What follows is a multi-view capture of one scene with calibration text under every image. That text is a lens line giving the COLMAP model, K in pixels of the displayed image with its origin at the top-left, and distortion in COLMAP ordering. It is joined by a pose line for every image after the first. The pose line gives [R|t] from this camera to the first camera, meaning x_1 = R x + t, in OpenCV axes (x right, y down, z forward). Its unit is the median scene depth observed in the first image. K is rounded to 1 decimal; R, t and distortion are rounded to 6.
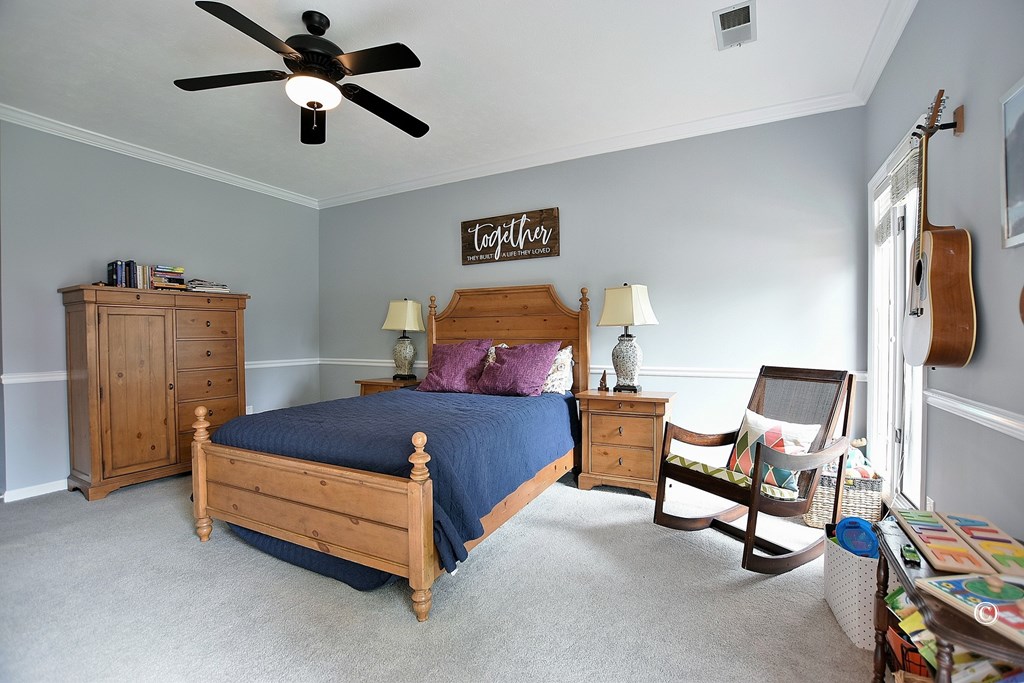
lens RADIAL K [[458.7, 0, 513.8], [0, 458.7, 343.3], [0, 0, 1]] dist [-0.000978, 0.000075]
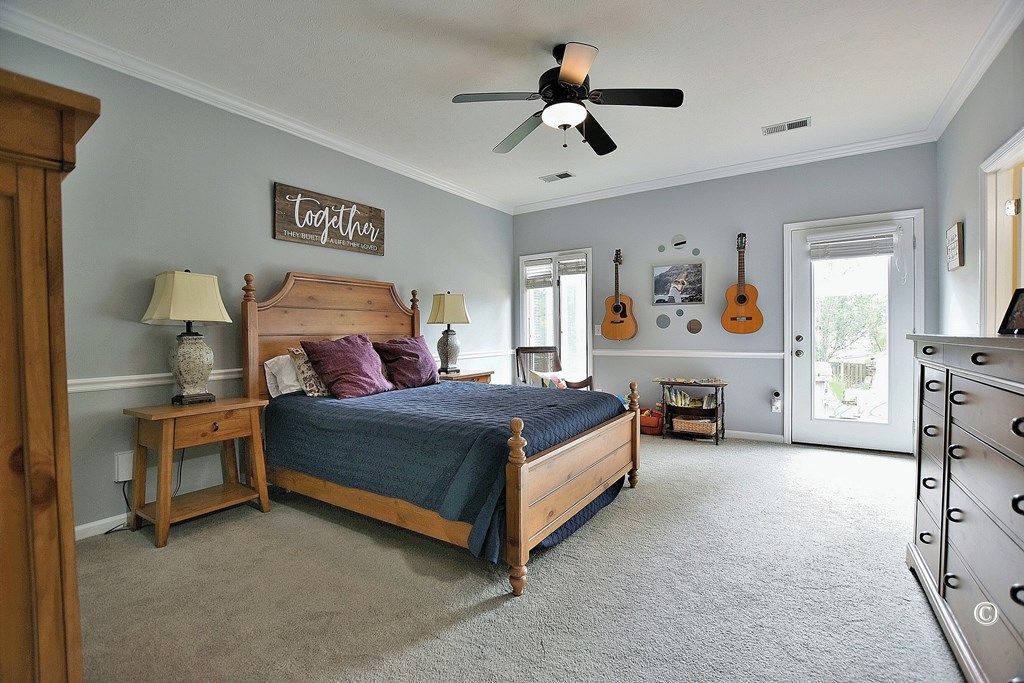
lens RADIAL K [[458.7, 0, 511.8], [0, 458.7, 342.0], [0, 0, 1]] dist [-0.000978, 0.000075]
pose [[0.113943, -0.017438, 0.993334, -0.882712], [0.024805, 0.999584, 0.014702, -0.000134], [-0.993178, 0.022964, 0.114328, 0.560801]]
